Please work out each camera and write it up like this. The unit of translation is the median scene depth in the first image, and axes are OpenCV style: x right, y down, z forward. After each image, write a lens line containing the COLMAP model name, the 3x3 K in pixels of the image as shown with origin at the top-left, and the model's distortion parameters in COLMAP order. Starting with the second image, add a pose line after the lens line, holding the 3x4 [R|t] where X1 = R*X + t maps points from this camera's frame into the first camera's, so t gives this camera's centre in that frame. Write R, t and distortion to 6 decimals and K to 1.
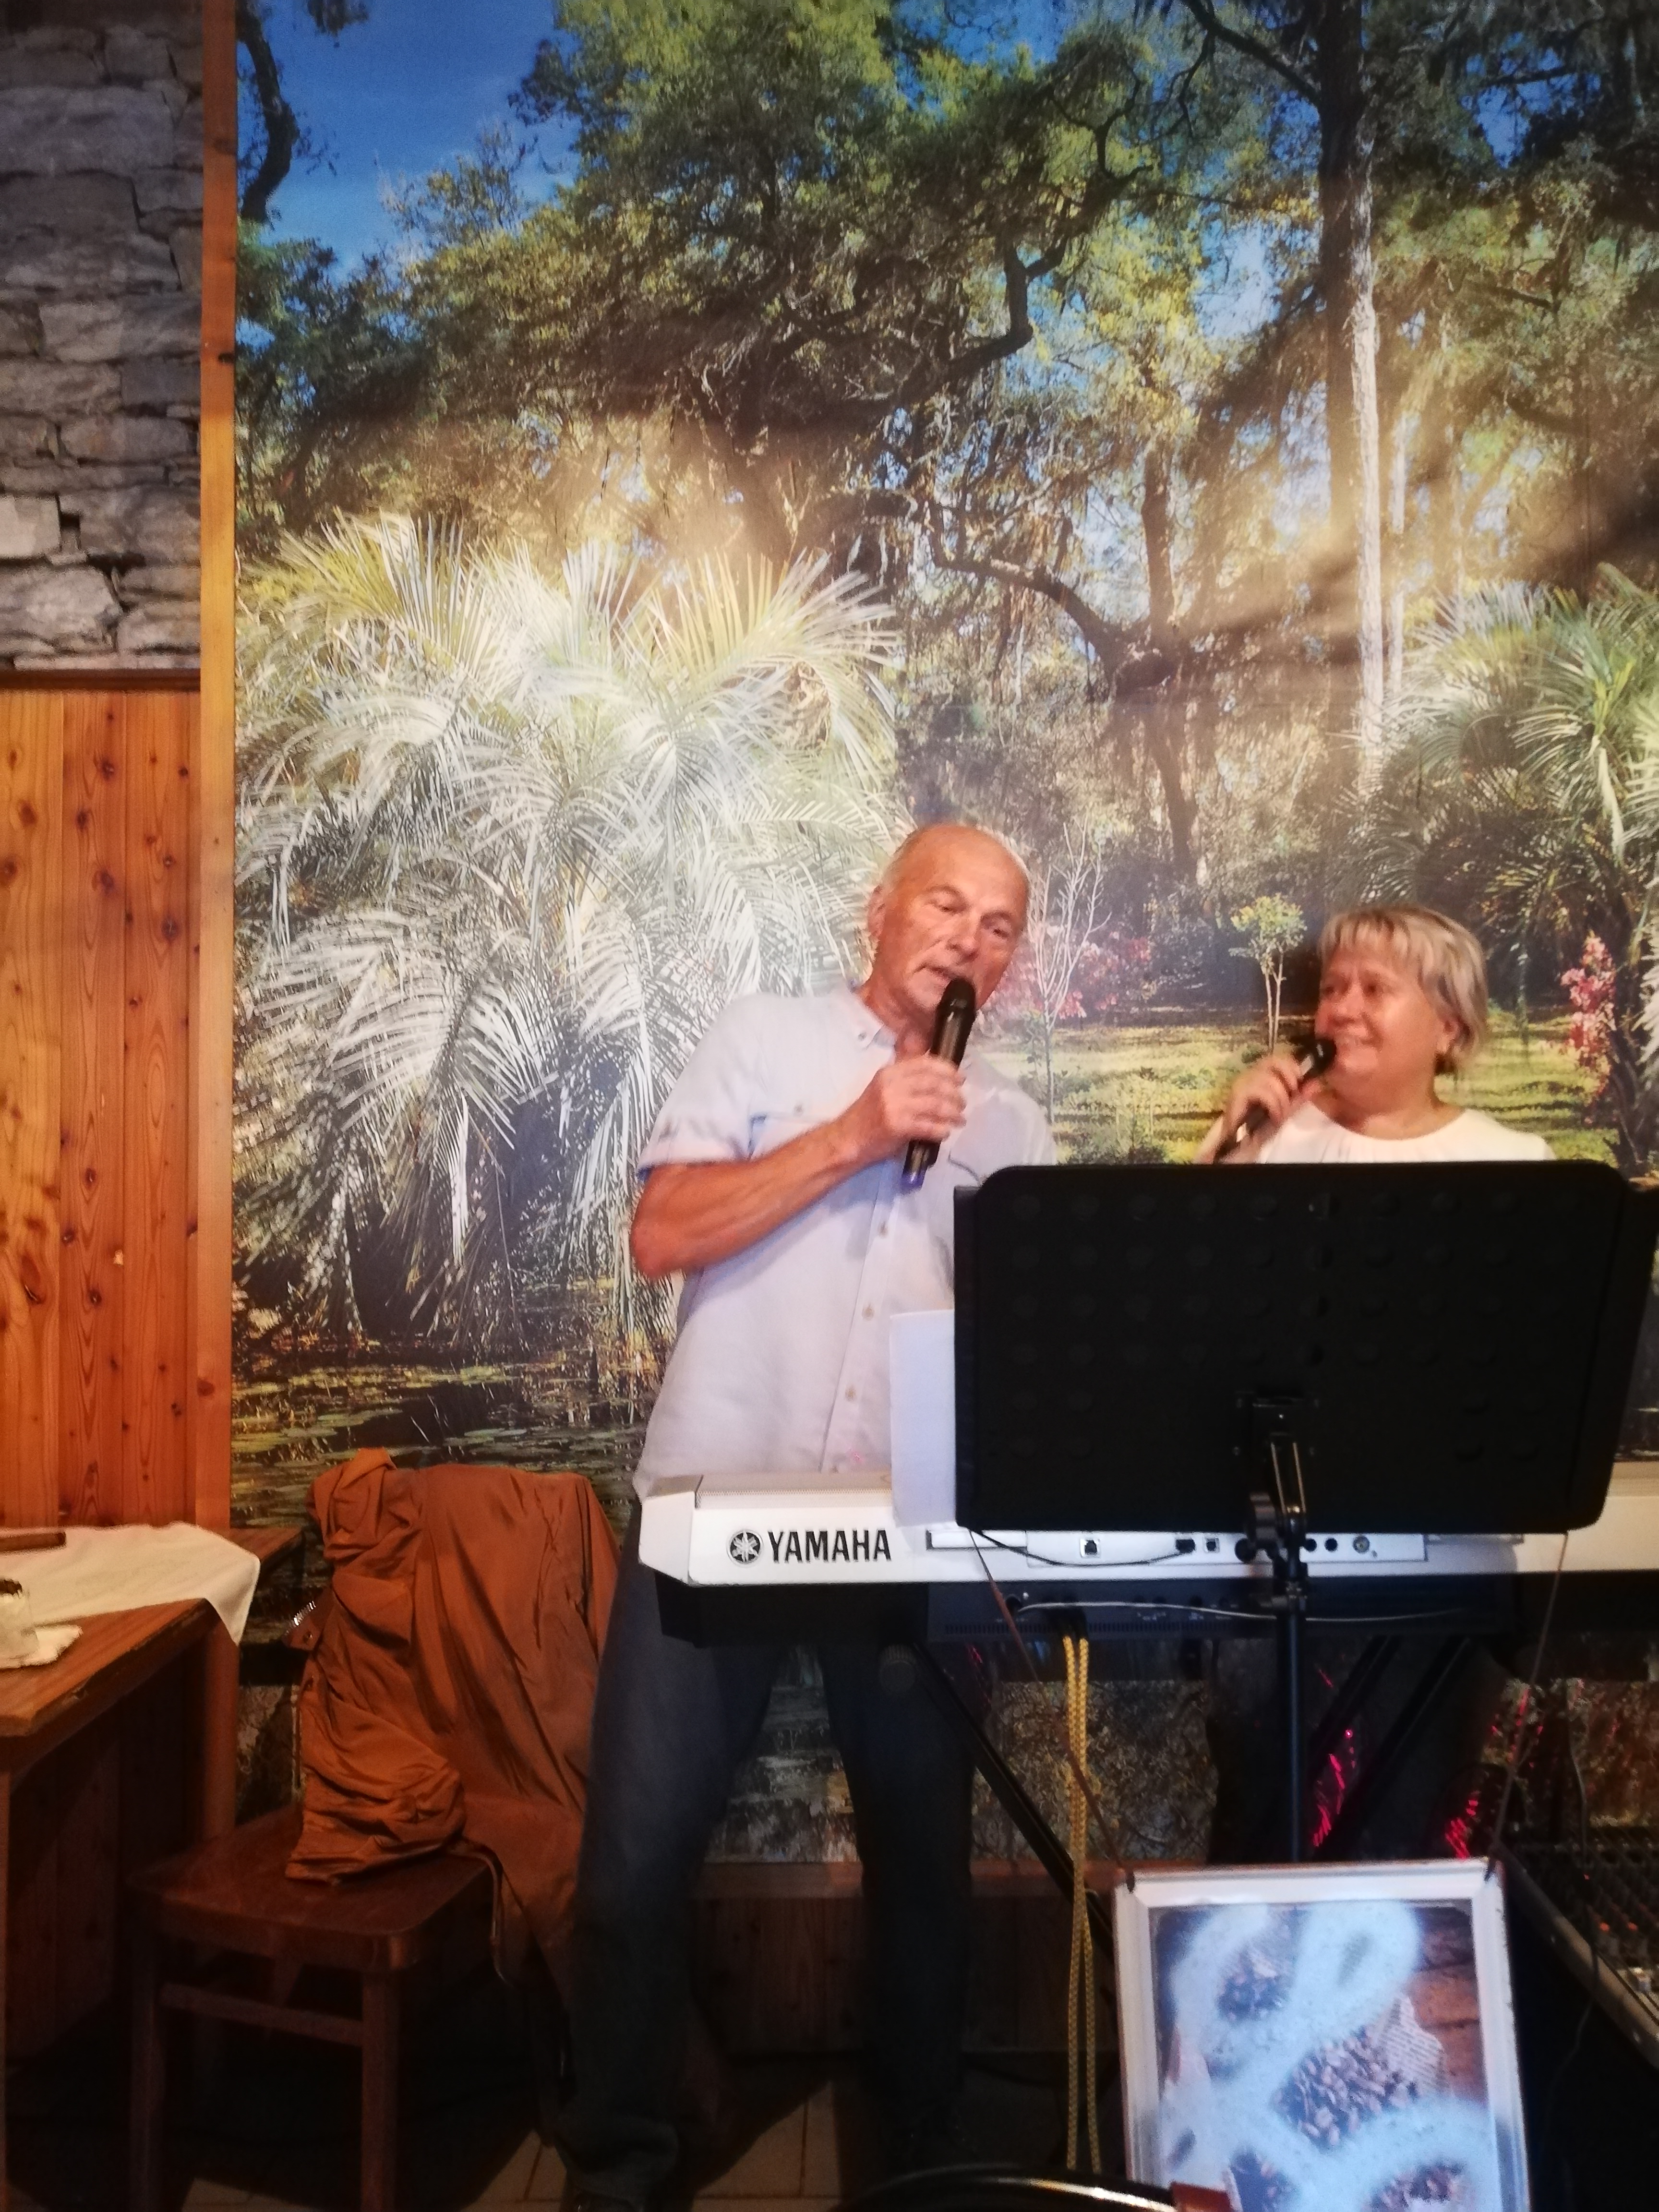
lens RADIAL K [[1660.5, 0, 771.9], [0, 1660.5, 1061.4], [0, 0, 1]] dist [0.016892, -0.021520]
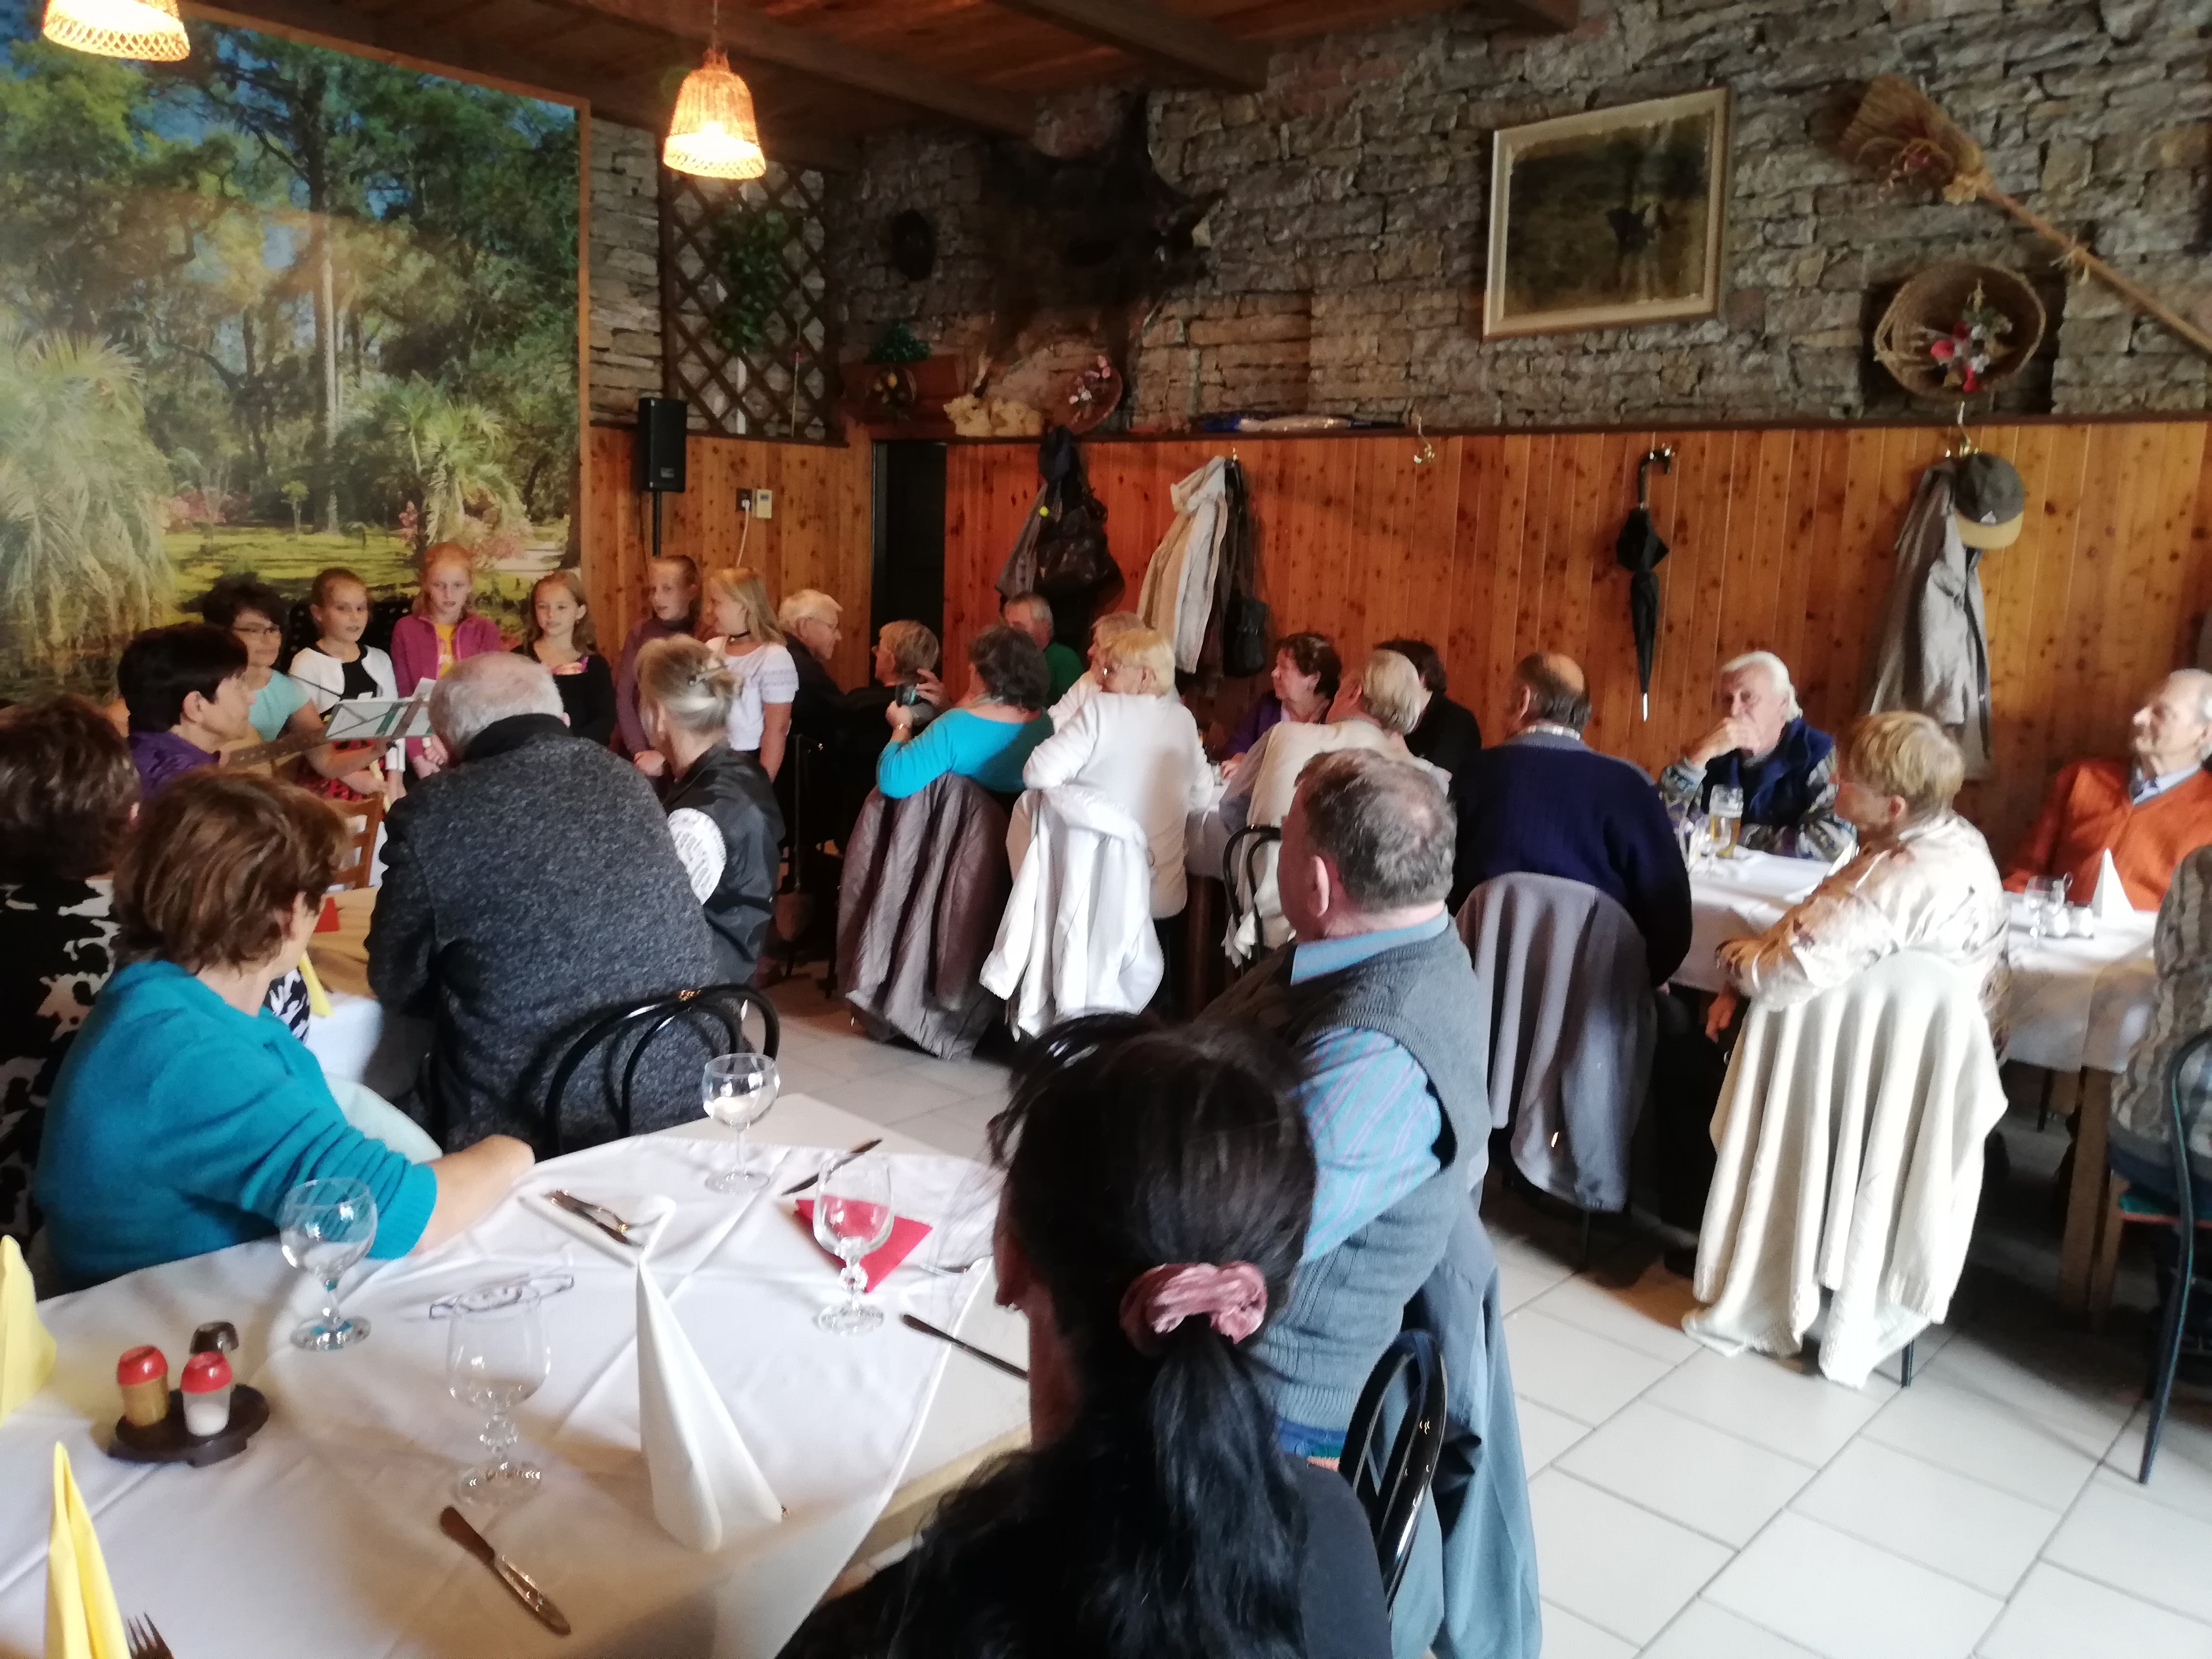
lens RADIAL K [[1660.5, 0, 1113.1], [0, 1660.5, 794.5], [0, 0, 1]] dist [0.016892, -0.021520]
pose [[0.684550, -0.076193, 0.724973, -0.815502], [-0.065163, 0.984145, 0.164961, -0.131164], [-0.726047, -0.160166, 0.668732, -1.920644]]
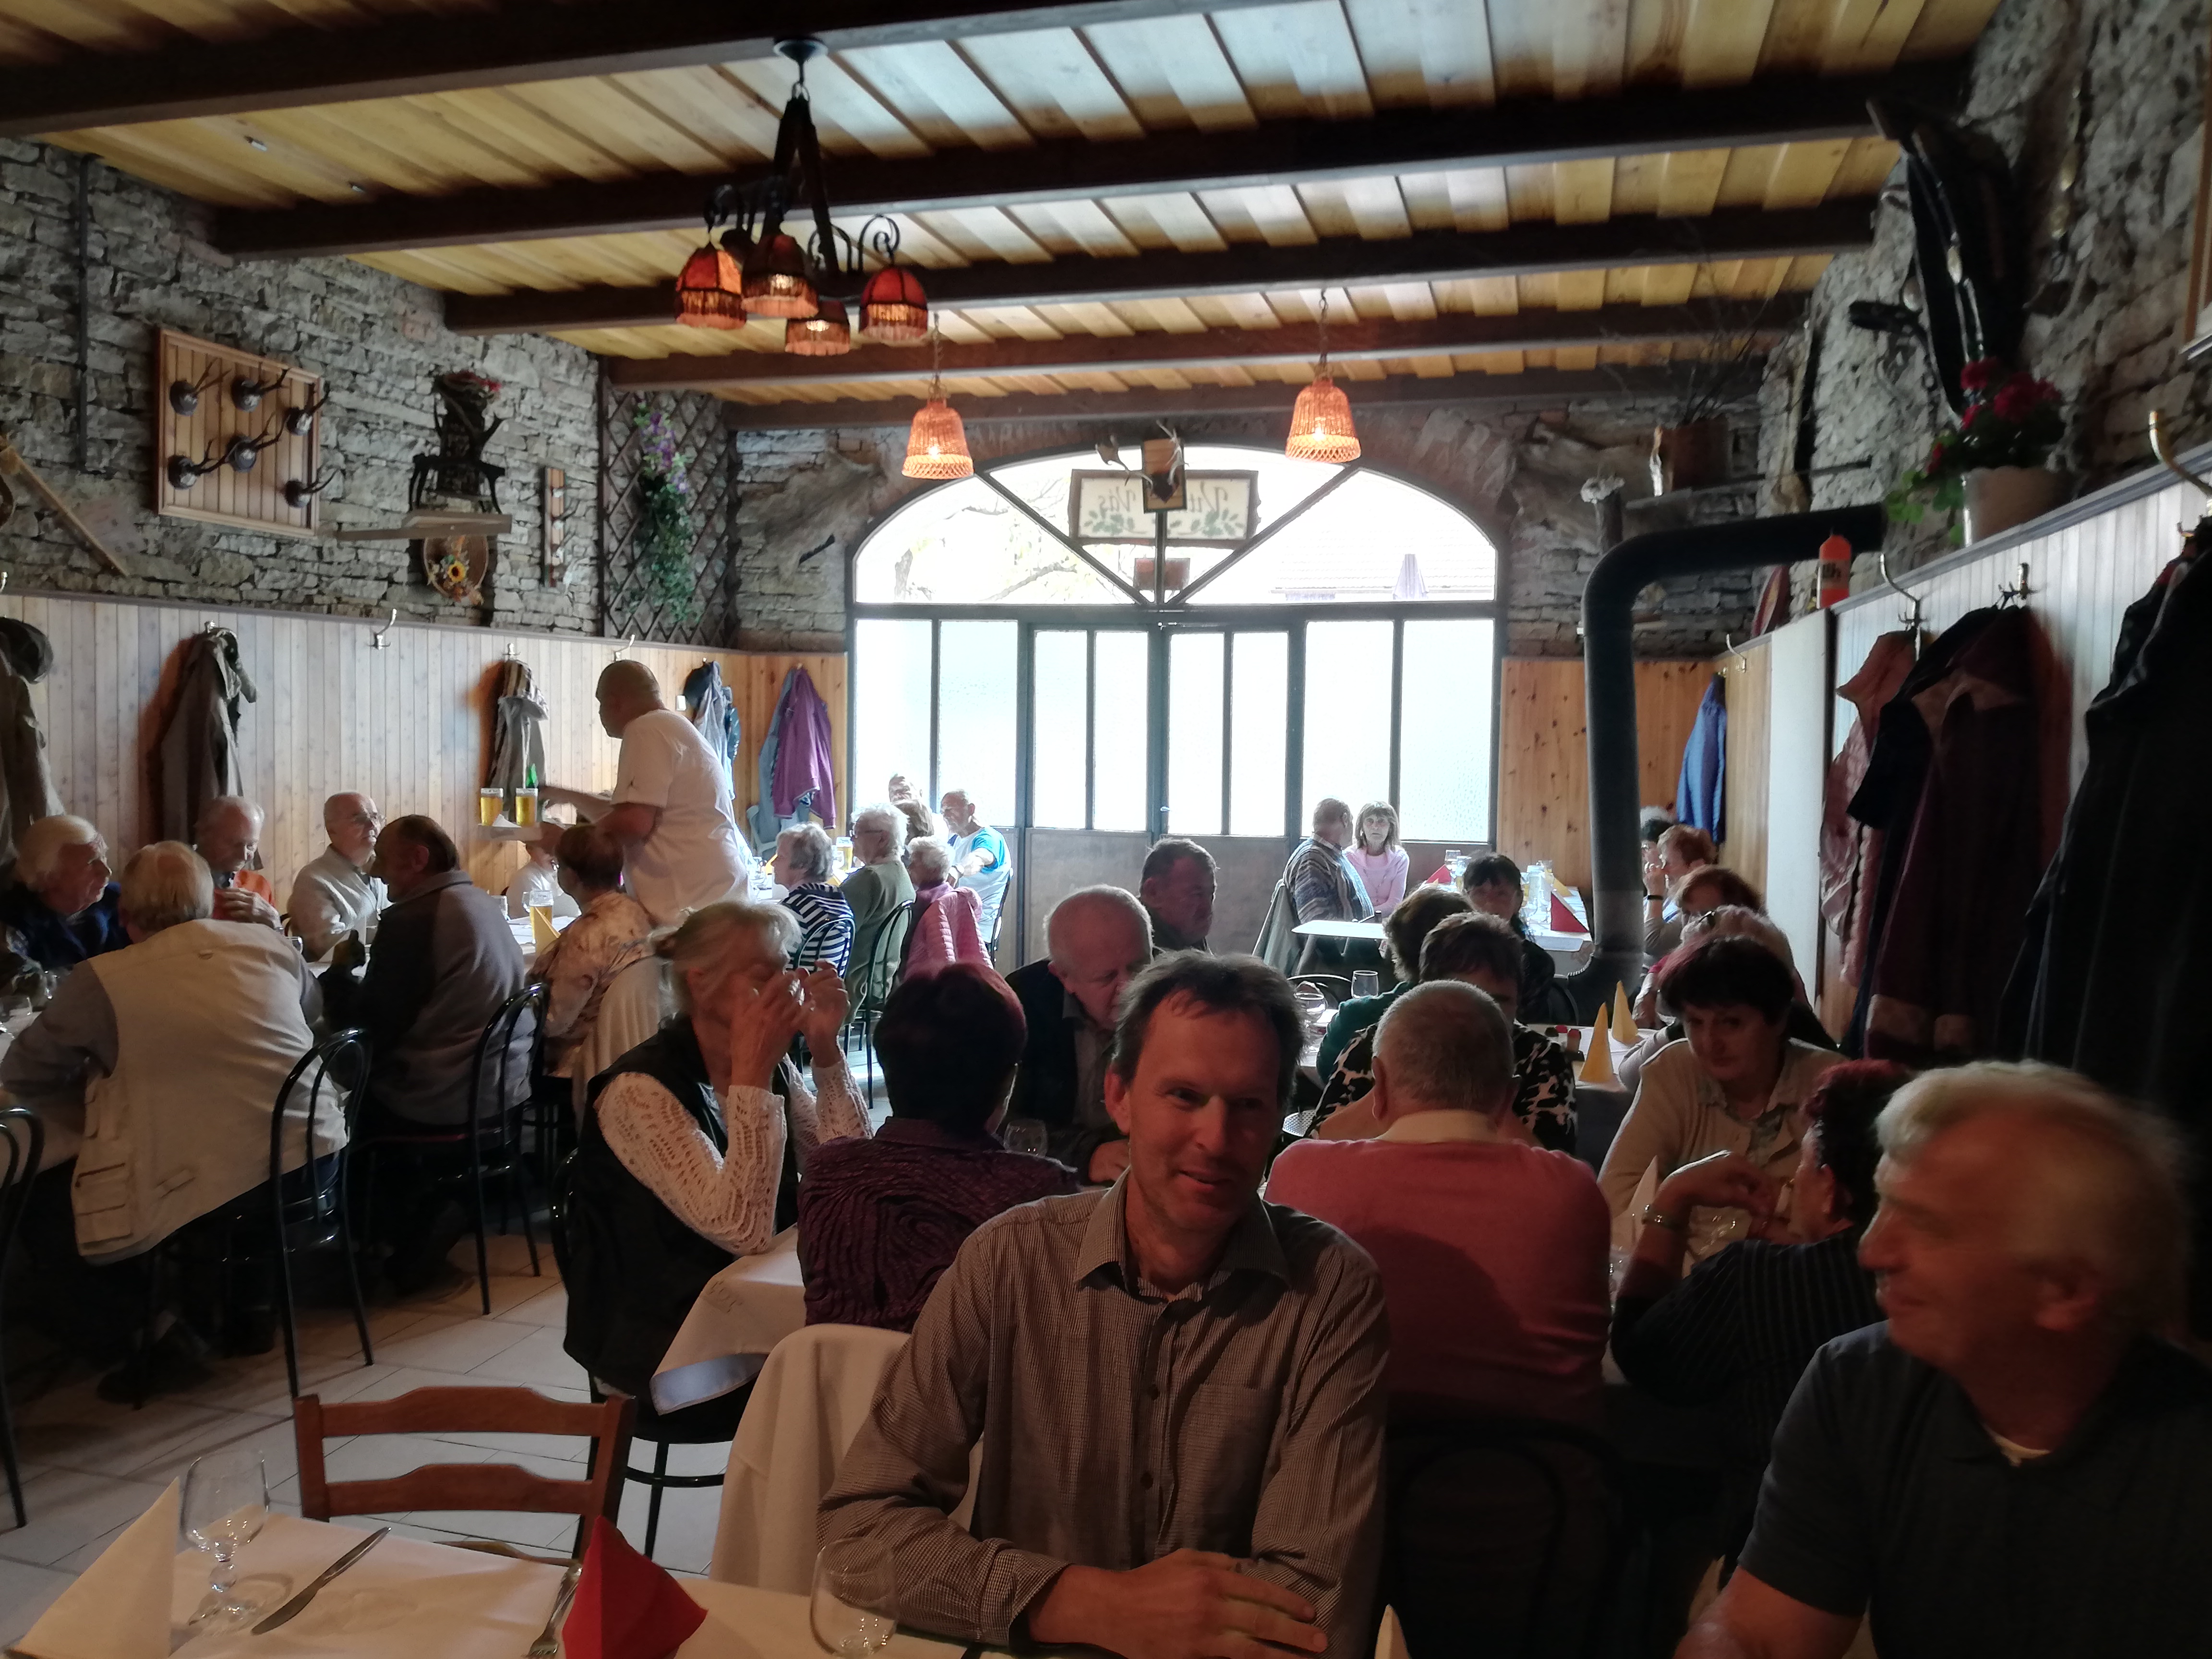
lens RADIAL K [[1660.5, 0, 1132.0], [0, 1660.5, 809.8], [0, 0, 1]] dist [0.016892, -0.021520]
pose [[-0.967477, -0.029254, 0.251263, -0.631099], [-0.023770, 0.999409, 0.024832, -0.110384], [-0.251841, 0.018051, -0.967600, 0.512506]]
